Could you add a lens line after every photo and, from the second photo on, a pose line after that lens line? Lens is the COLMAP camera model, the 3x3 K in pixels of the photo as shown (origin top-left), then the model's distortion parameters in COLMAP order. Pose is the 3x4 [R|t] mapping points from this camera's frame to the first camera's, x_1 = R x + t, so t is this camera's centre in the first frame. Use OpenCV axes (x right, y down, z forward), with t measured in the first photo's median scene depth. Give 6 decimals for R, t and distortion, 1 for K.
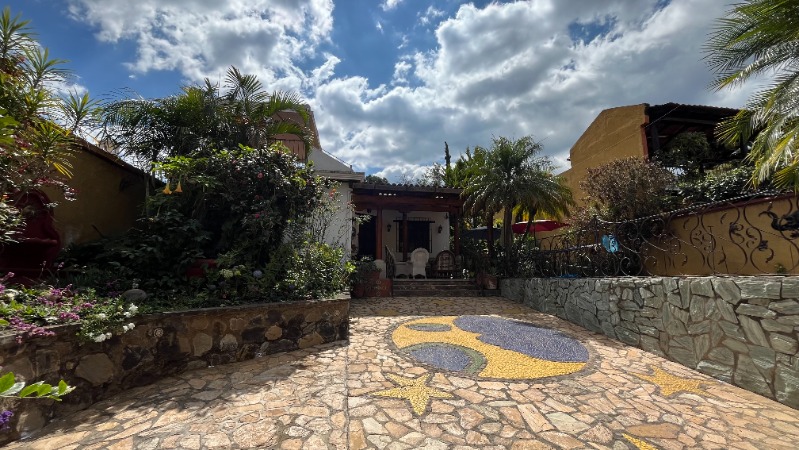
lens RADIAL K [[322.0, 0, 395.3], [0, 322.0, 225.4], [0, 0, 1]] dist [-0.001775, -0.000290]
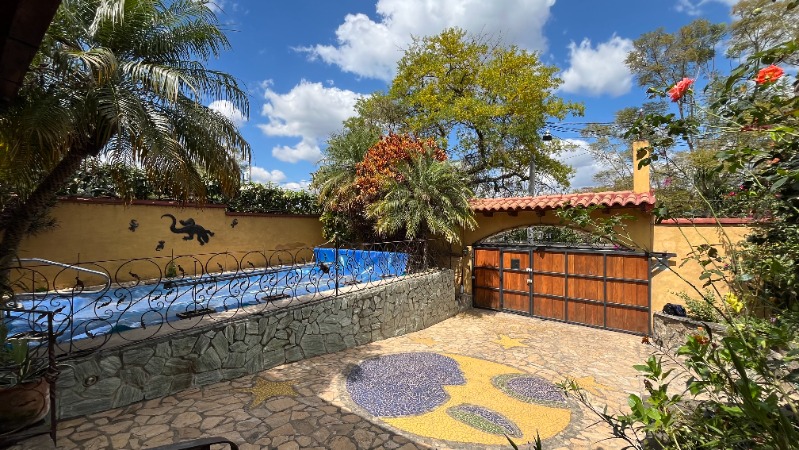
lens RADIAL K [[322.0, 0, 395.3], [0, 322.0, 225.4], [0, 0, 1]] dist [-0.001775, -0.000290]
pose [[-0.732558, 0.000294, 0.680705, -0.207394], [-0.117022, 0.985058, -0.126362, 0.062828], [-0.670570, -0.172225, -0.721577, 1.932706]]
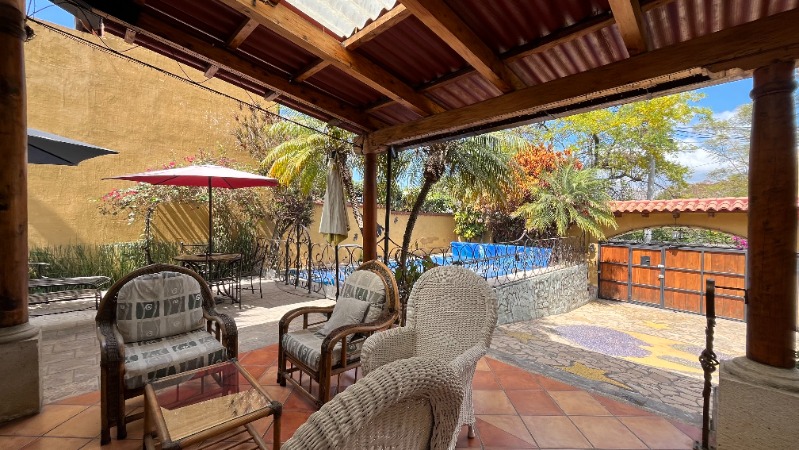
lens RADIAL K [[316.2, 0, 399.5], [0, 316.2, 225.0], [0, 0, 1]] dist [-0.001687, -0.000127]
pose [[-0.609263, -0.017635, 0.792772, -0.093885], [-0.149969, 0.984273, -0.093360, 0.164394], [-0.778658, -0.175772, -0.602326, 2.558911]]
